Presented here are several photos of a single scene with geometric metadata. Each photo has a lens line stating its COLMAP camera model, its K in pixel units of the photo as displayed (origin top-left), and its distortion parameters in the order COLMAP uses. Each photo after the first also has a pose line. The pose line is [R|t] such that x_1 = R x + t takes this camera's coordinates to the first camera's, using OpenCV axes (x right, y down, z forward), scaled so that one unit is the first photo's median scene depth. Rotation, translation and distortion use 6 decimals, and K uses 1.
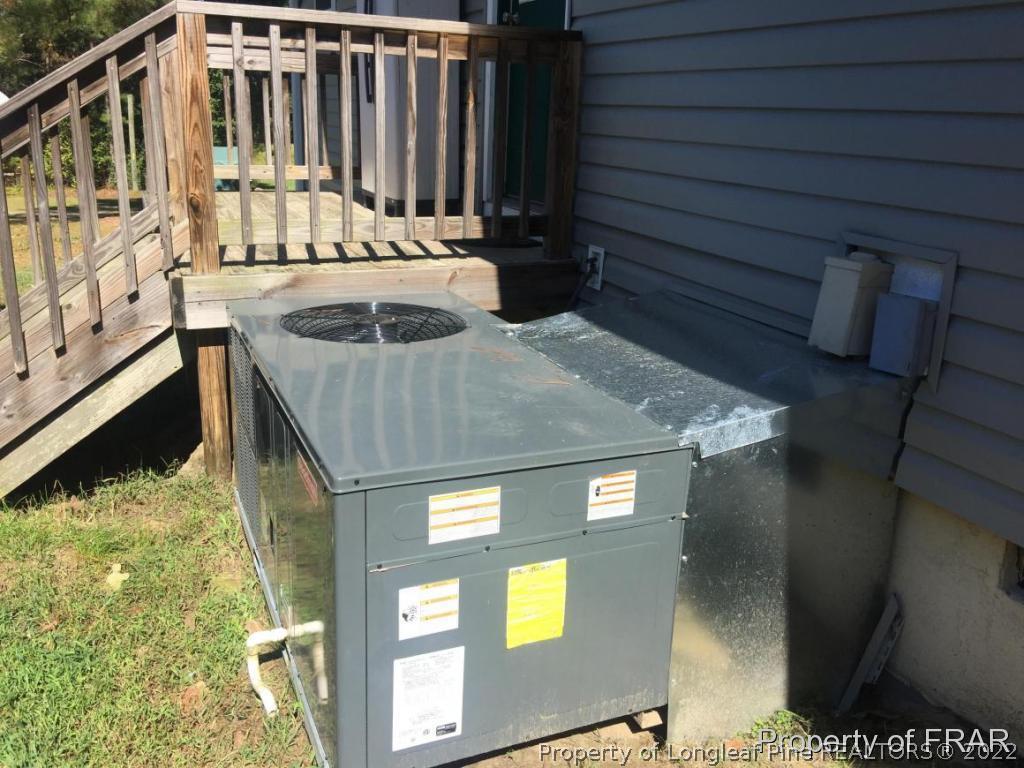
lens RADIAL K [[877.1, 0, 512.0], [0, 877.1, 384.0], [0, 0, 1]] dist [0.046733, -0.008038]
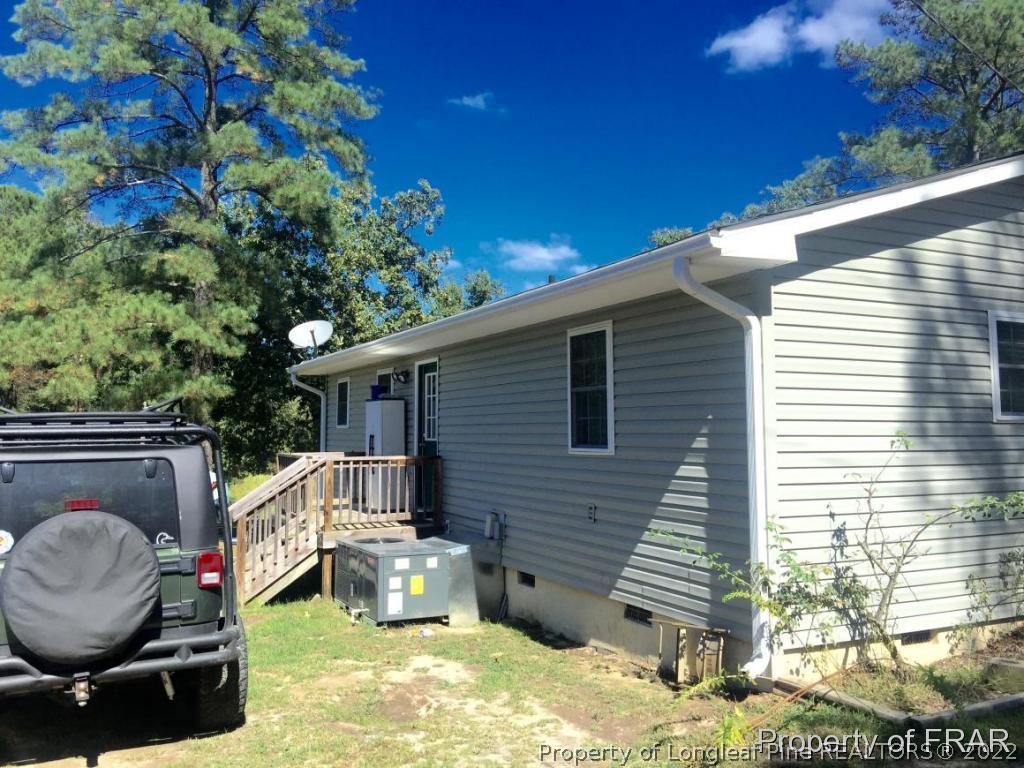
lens RADIAL K [[877.1, 0, 512.0], [0, 877.1, 384.0], [0, 0, 1]] dist [0.046733, -0.008038]
pose [[0.998108, -0.034801, 0.050681, 0.207373], [0.050368, 0.935577, -0.349513, 0.562882], [-0.035252, 0.351405, 0.935560, -2.404040]]
